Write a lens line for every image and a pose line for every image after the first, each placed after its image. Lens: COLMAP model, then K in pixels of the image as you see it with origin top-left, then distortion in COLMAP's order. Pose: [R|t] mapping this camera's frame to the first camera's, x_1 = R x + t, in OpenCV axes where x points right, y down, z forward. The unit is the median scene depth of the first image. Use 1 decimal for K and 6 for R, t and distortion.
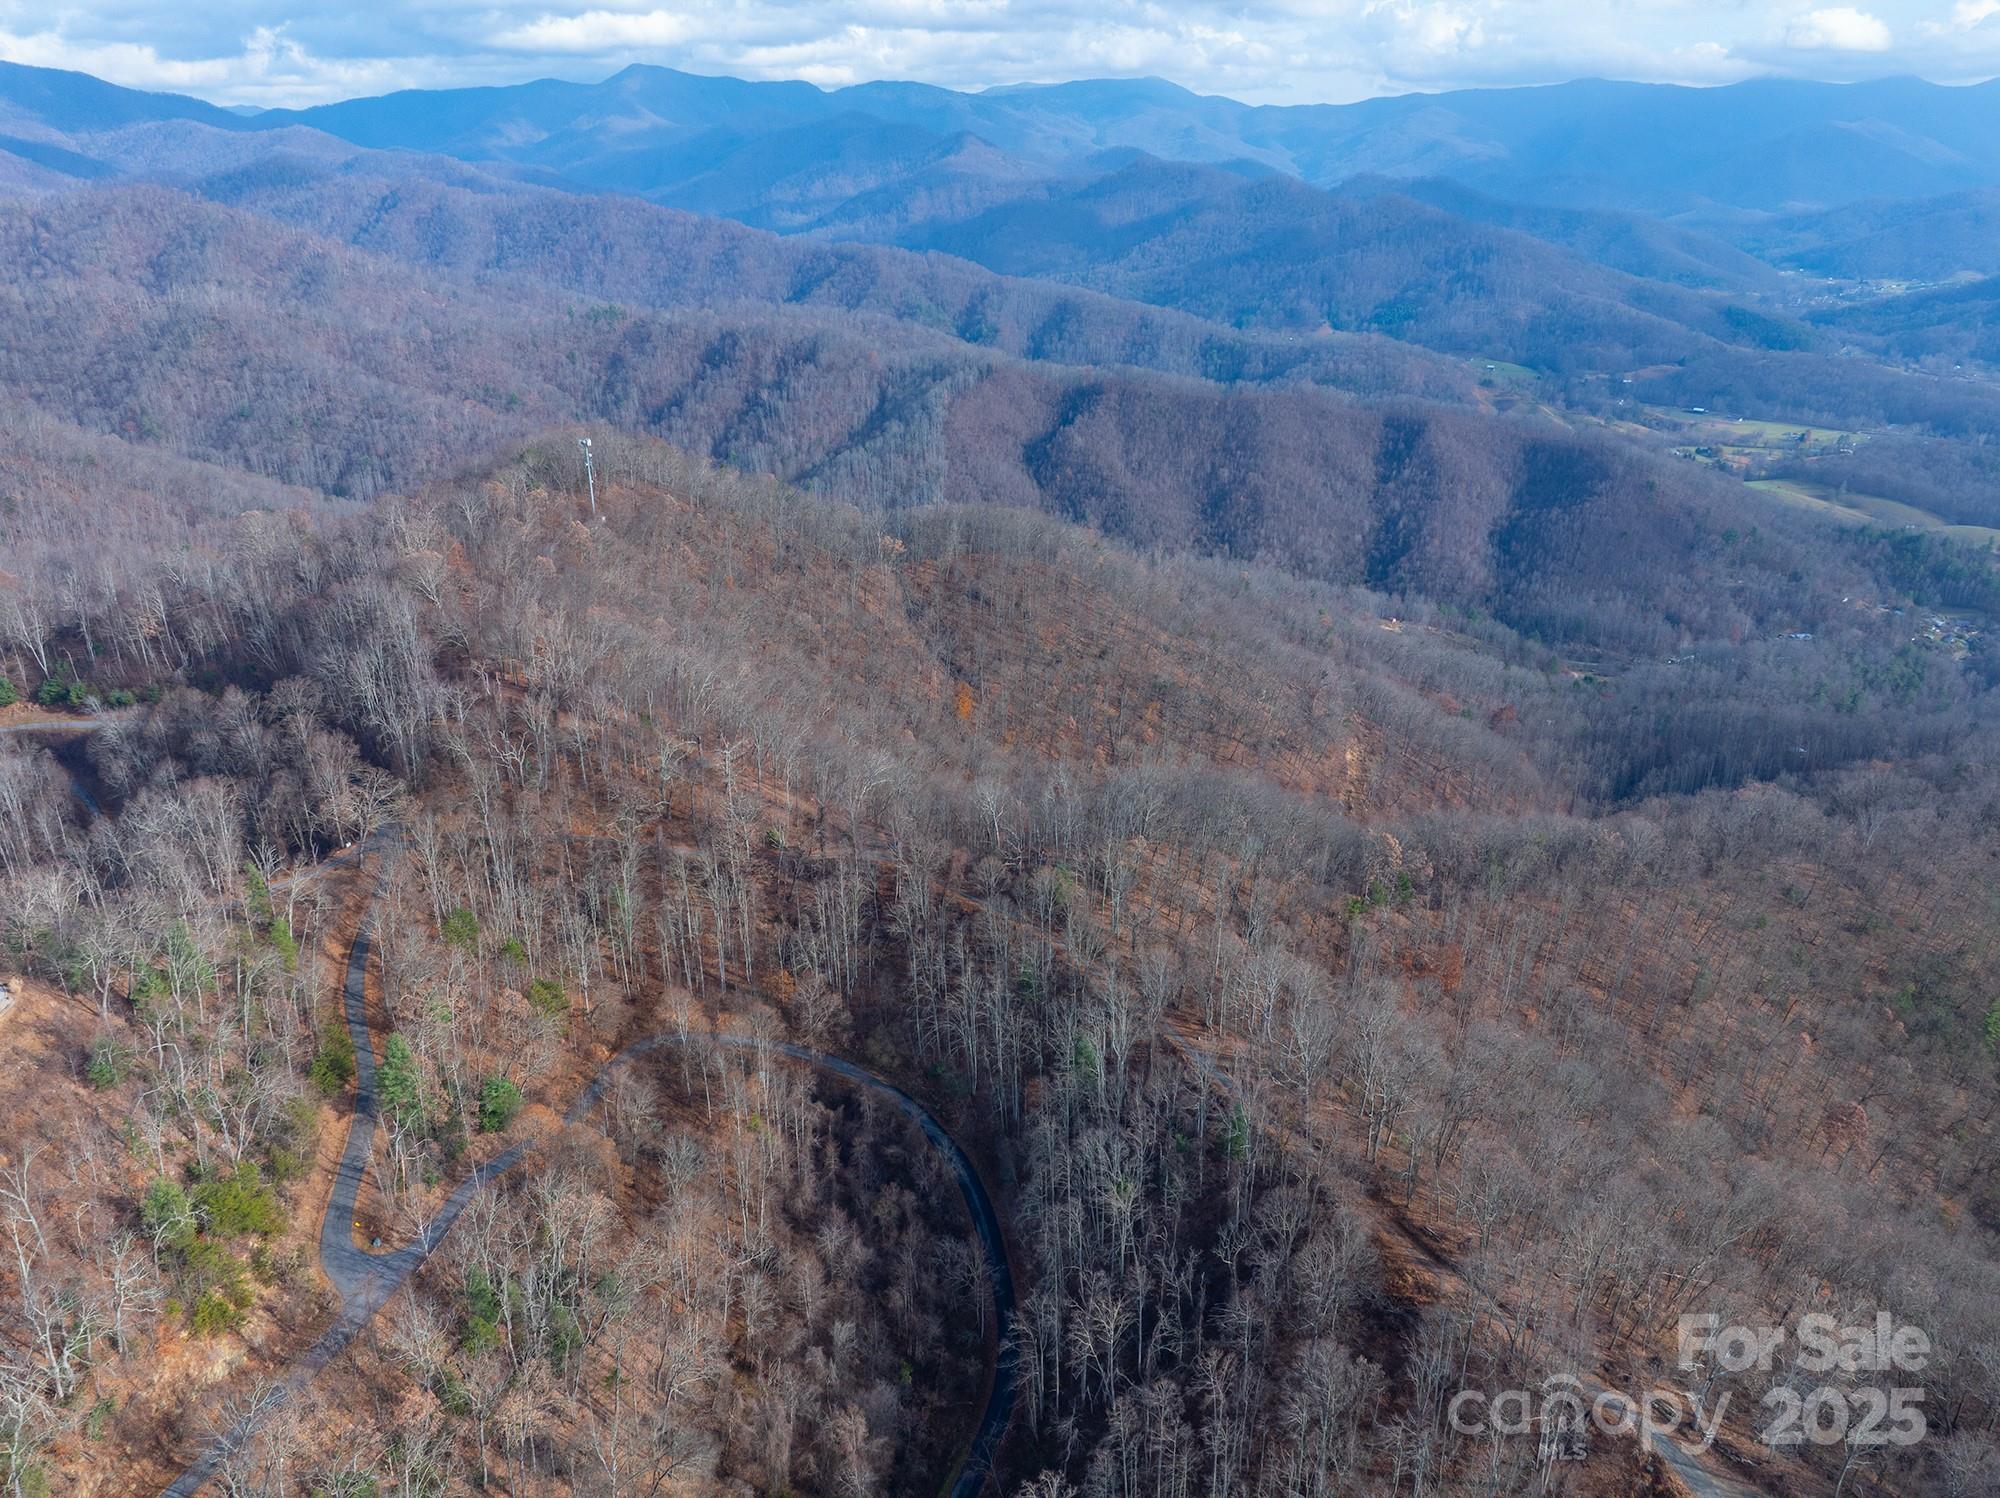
lens RADIAL K [[1407.4, 0, 1001.6], [0, 1407.4, 750.9], [0, 0, 1]] dist [-0.049546, 0.017354]
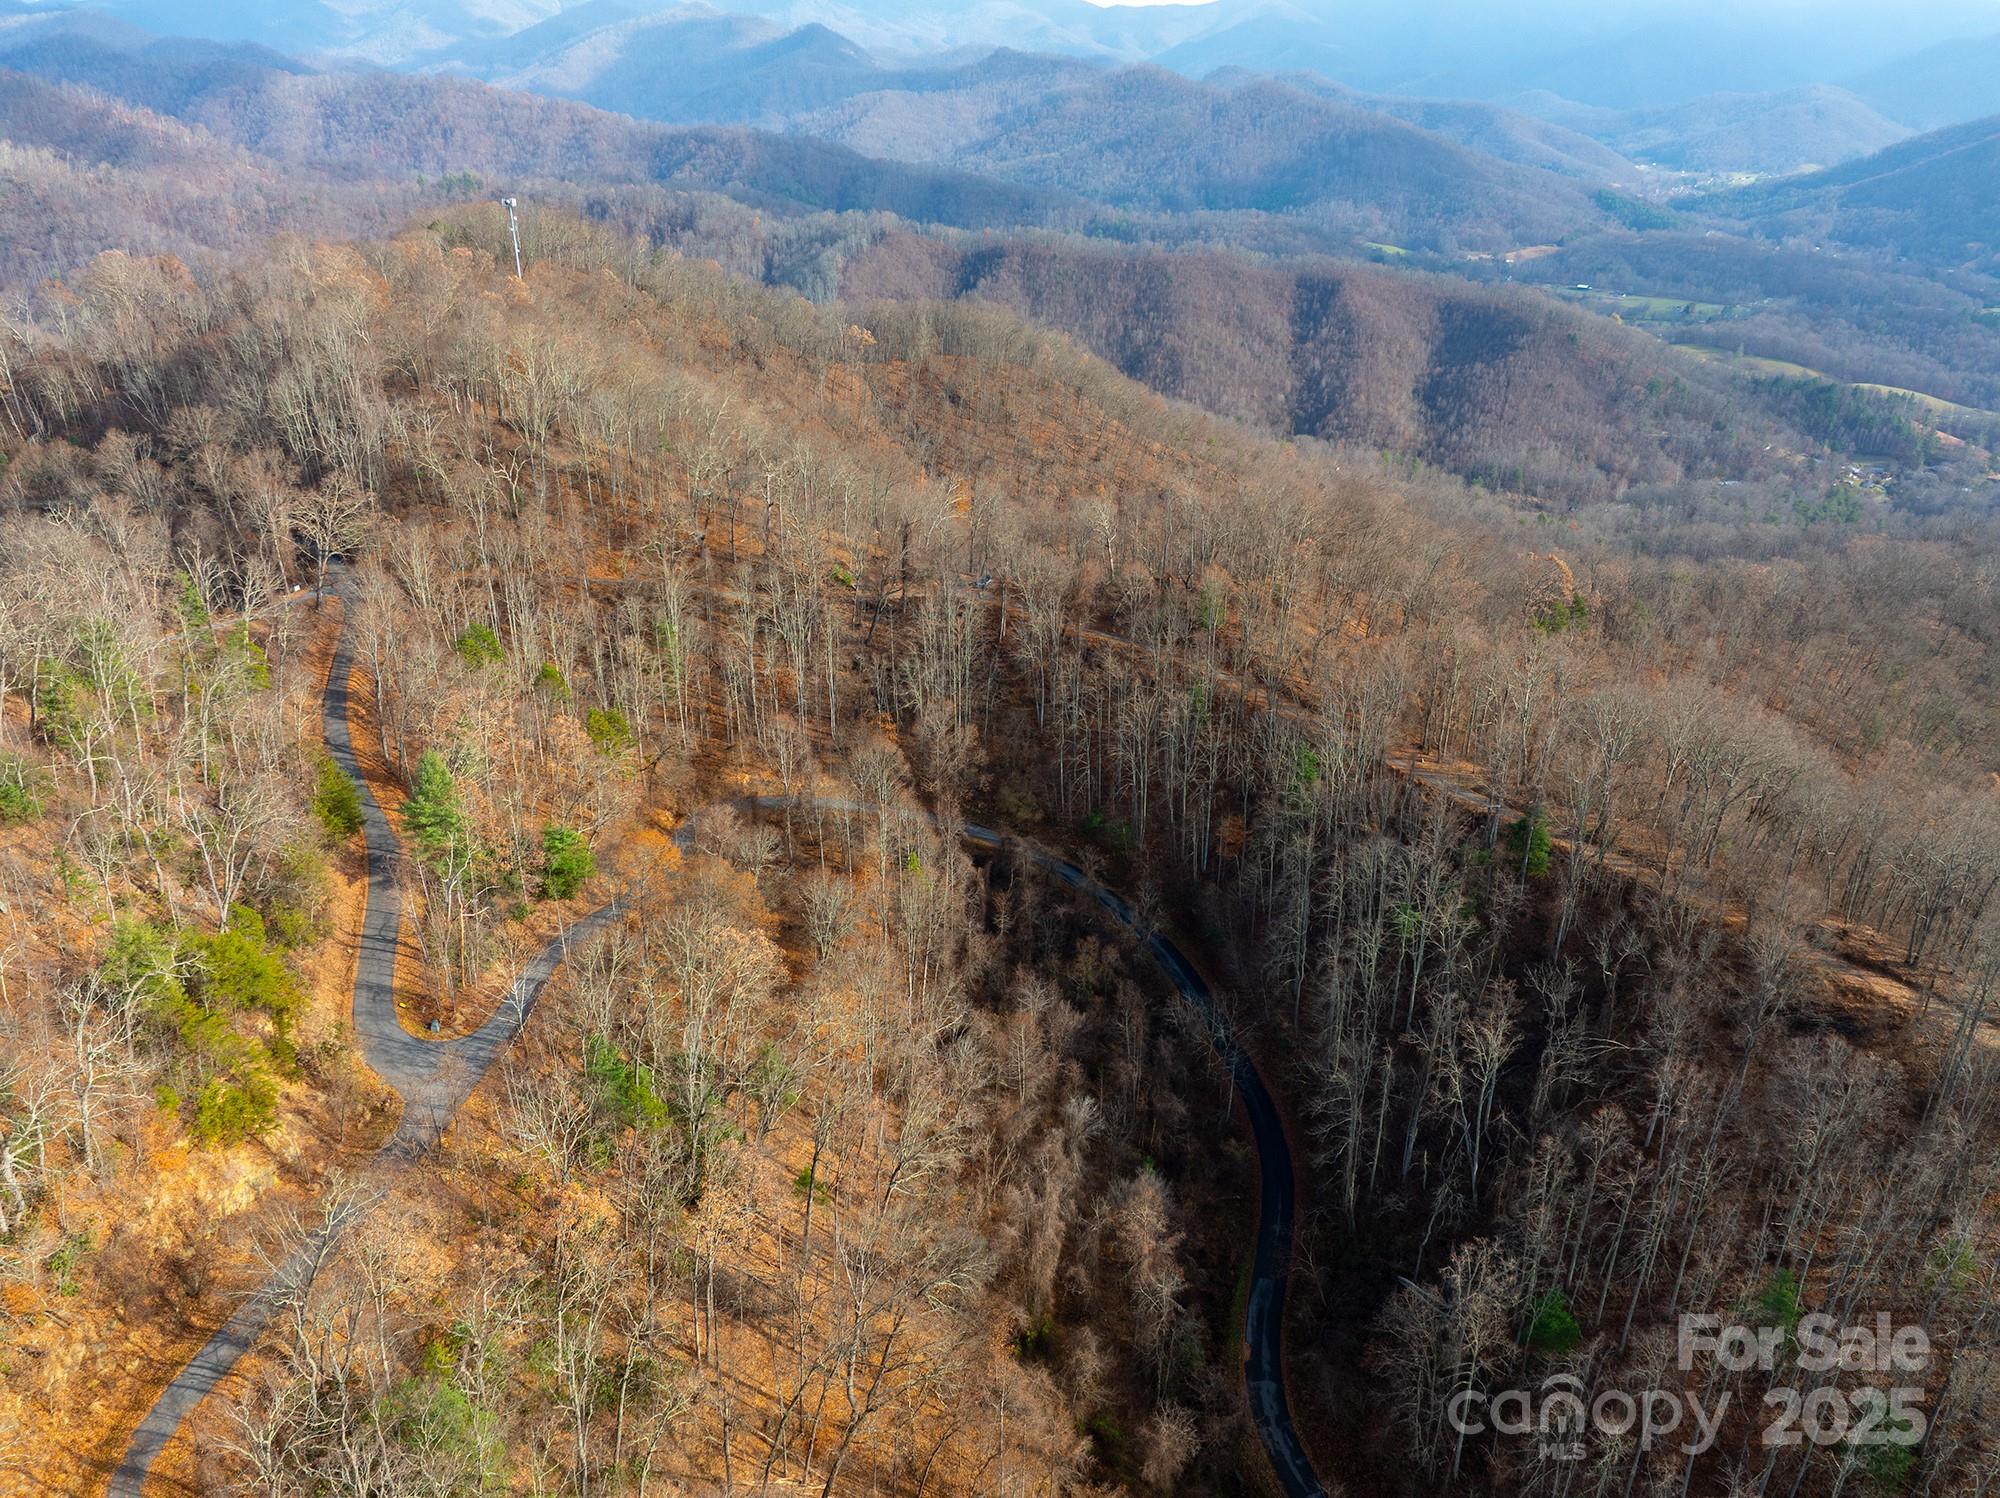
lens RADIAL K [[1407.4, 0, 1004.1], [0, 1407.4, 751.1], [0, 0, 1]] dist [-0.049546, 0.017354]
pose [[0.994564, -0.040715, 0.095836, -0.118946], [0.035522, 0.997839, 0.055279, 0.098061], [-0.097879, -0.051574, 0.993861, 0.145509]]
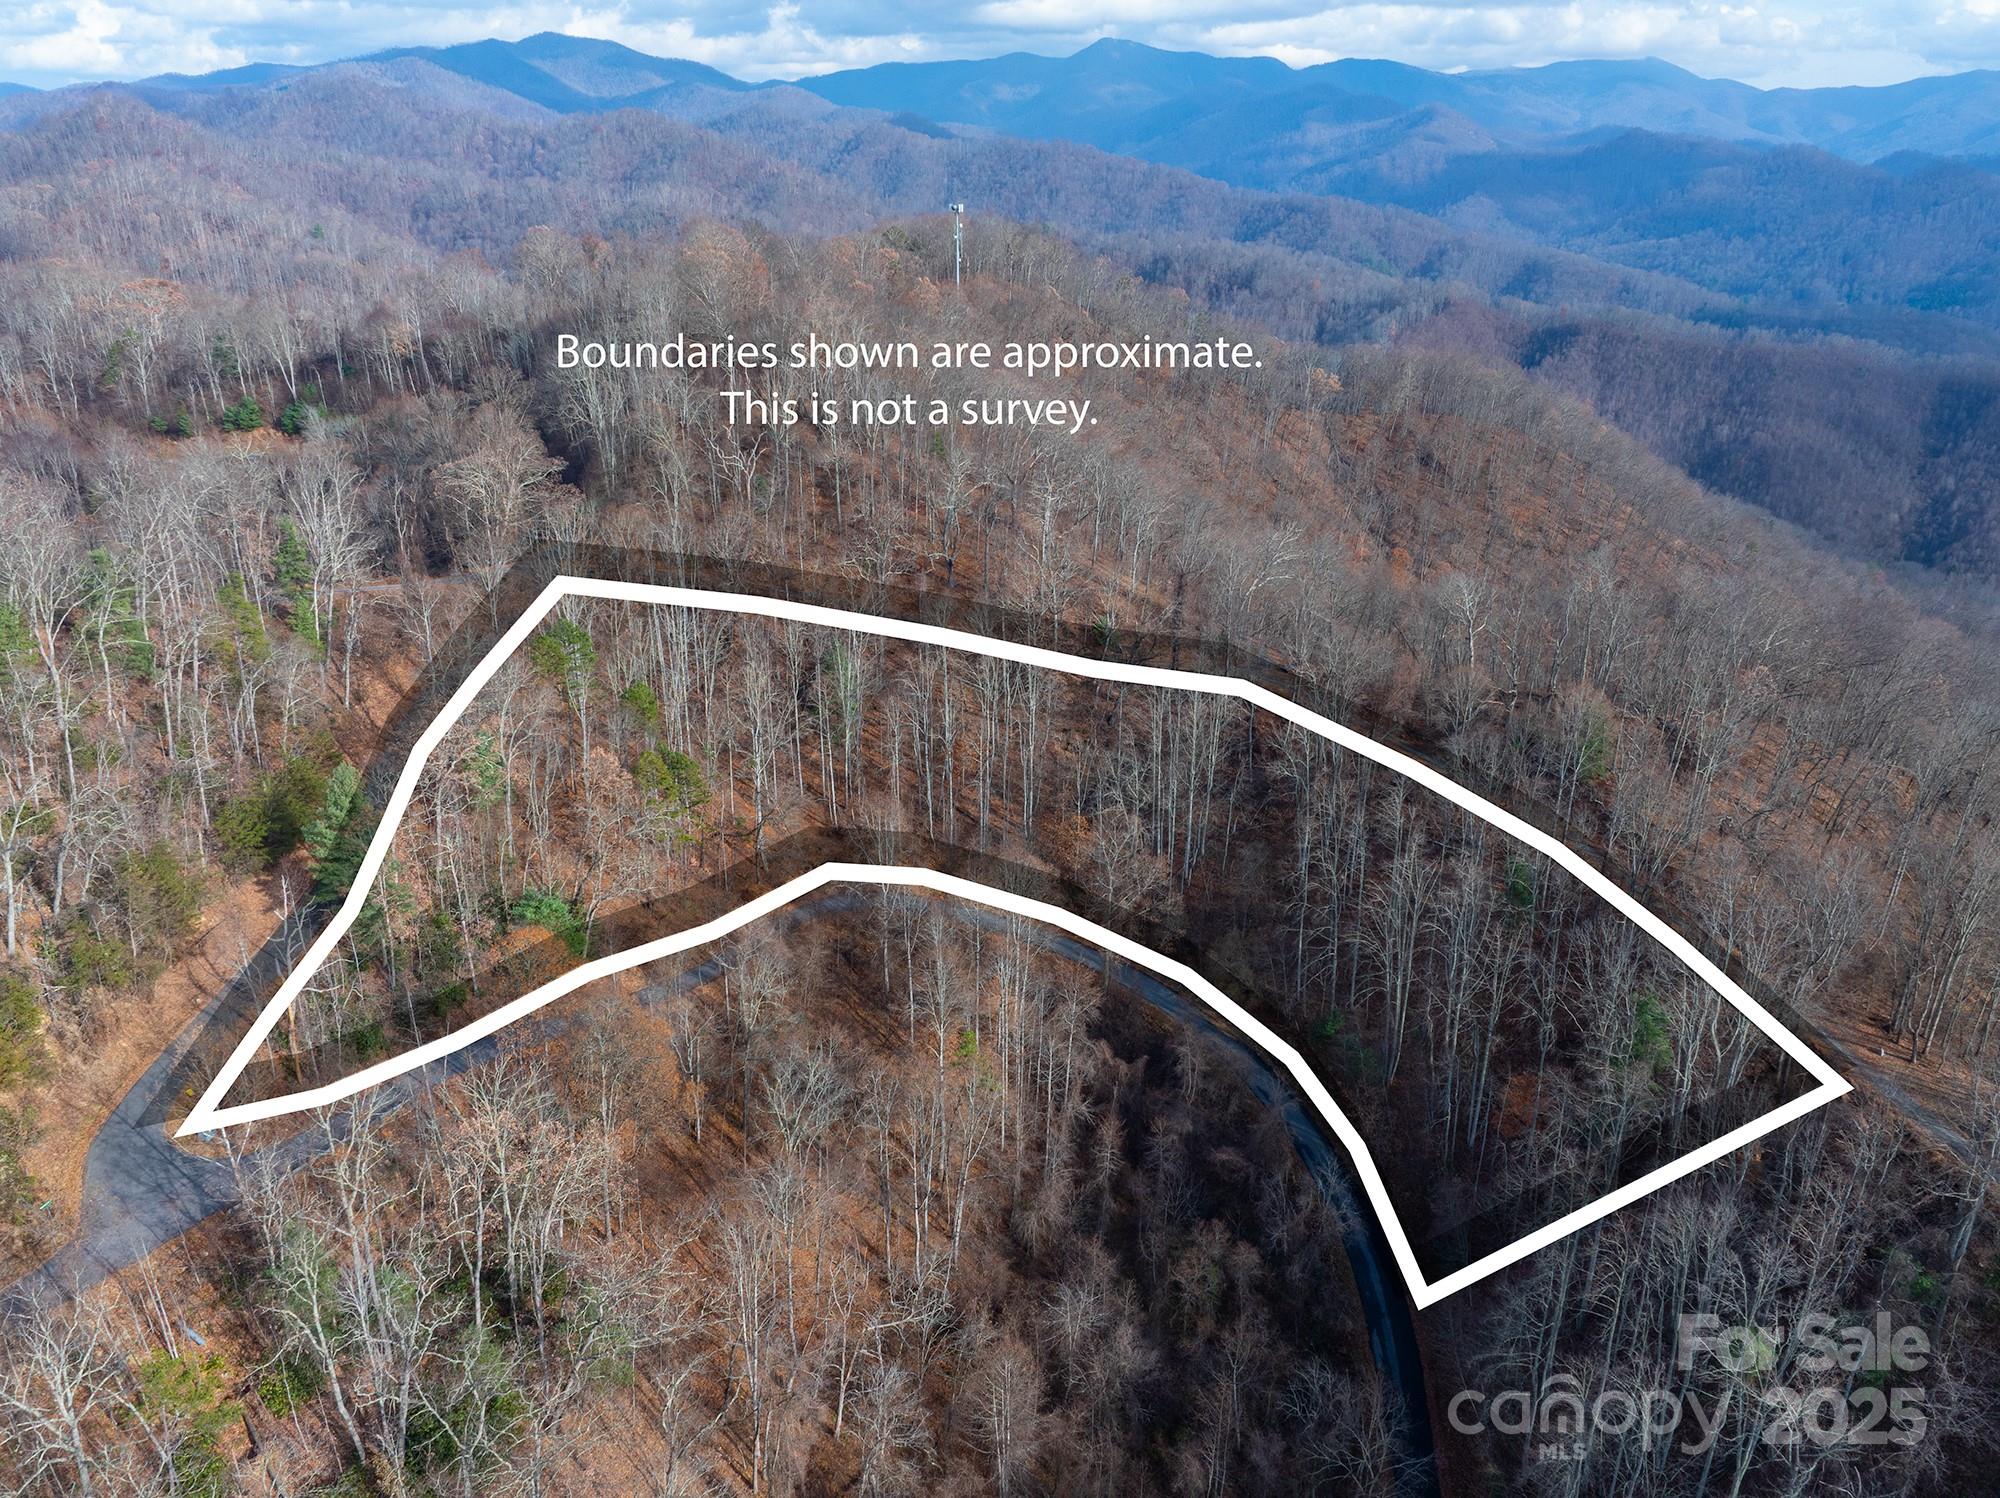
lens RADIAL K [[1407.4, 0, 1004.1], [0, 1407.4, 737.2], [0, 0, 1]] dist [-0.049546, 0.017354]
pose [[0.955580, 0.124137, -0.267314, -0.023713], [-0.125069, 0.992055, 0.013606, 0.086270], [0.266879, 0.020431, 0.963513, 0.305387]]
